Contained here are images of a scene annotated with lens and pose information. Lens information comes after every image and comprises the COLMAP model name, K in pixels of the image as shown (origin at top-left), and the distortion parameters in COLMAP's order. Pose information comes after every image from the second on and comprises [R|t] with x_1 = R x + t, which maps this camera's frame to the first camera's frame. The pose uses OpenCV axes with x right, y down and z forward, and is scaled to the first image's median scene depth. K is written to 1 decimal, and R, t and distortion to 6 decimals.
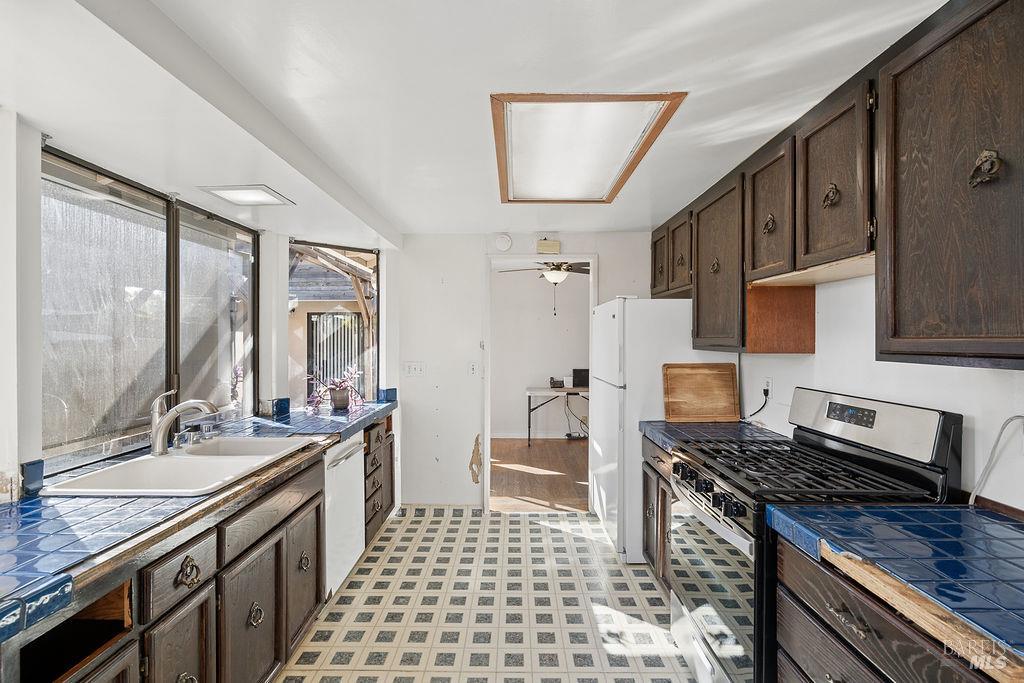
lens RADIAL K [[466.4, 0, 522.9], [0, 466.4, 345.9], [0, 0, 1]] dist [-0.006837, 0.002587]
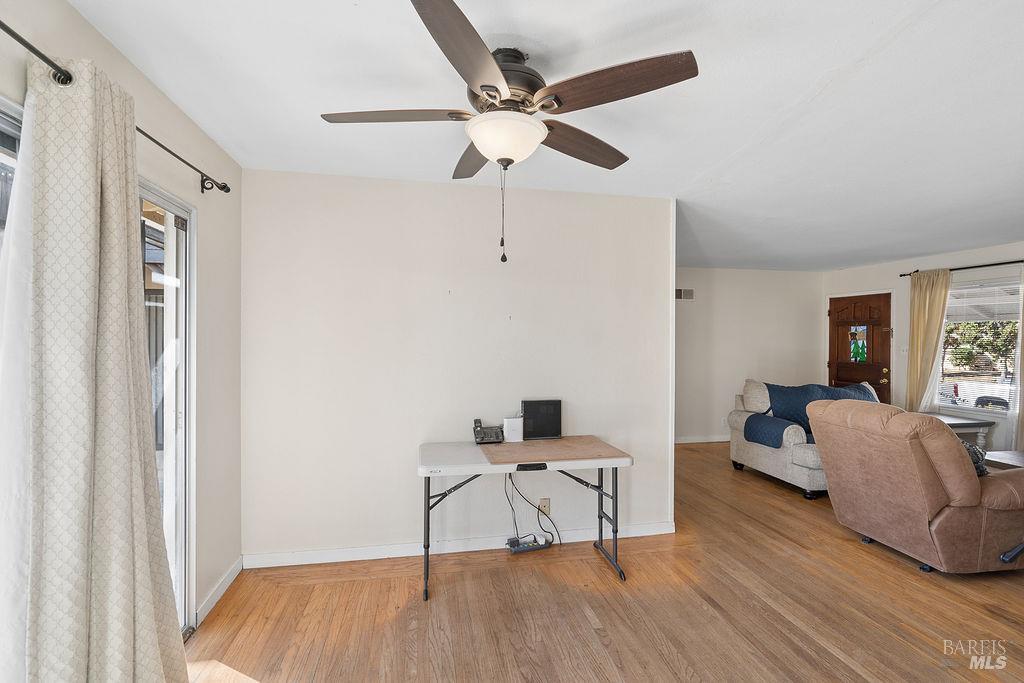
lens RADIAL K [[466.4, 0, 509.7], [0, 466.4, 342.5], [0, 0, 1]] dist [-0.006837, 0.002587]
pose [[0.984415, -0.000258, 0.175861, 0.029969], [0.001504, 0.999975, -0.006956, -0.013140], [-0.175855, 0.007112, 0.984390, 1.299353]]
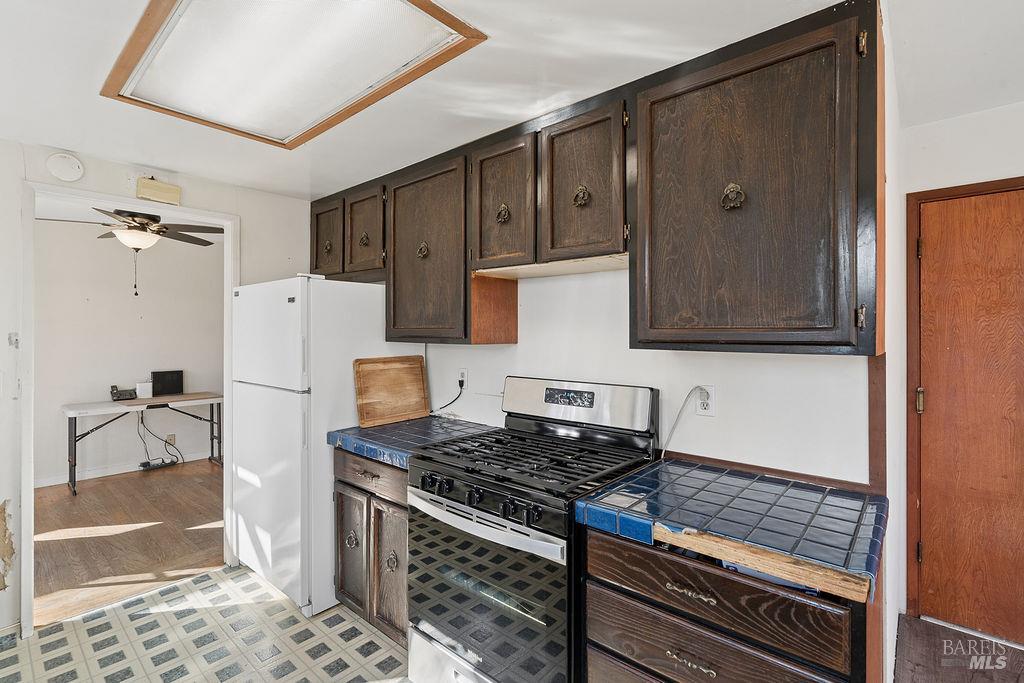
lens RADIAL K [[466.4, 0, 516.4], [0, 466.4, 336.1], [0, 0, 1]] dist [-0.006837, 0.002587]
pose [[0.659155, -0.005459, 0.751987, -0.148047], [0.008675, 0.999962, -0.000346, -0.000470], [-0.751957, 0.006752, 0.659178, 0.241395]]
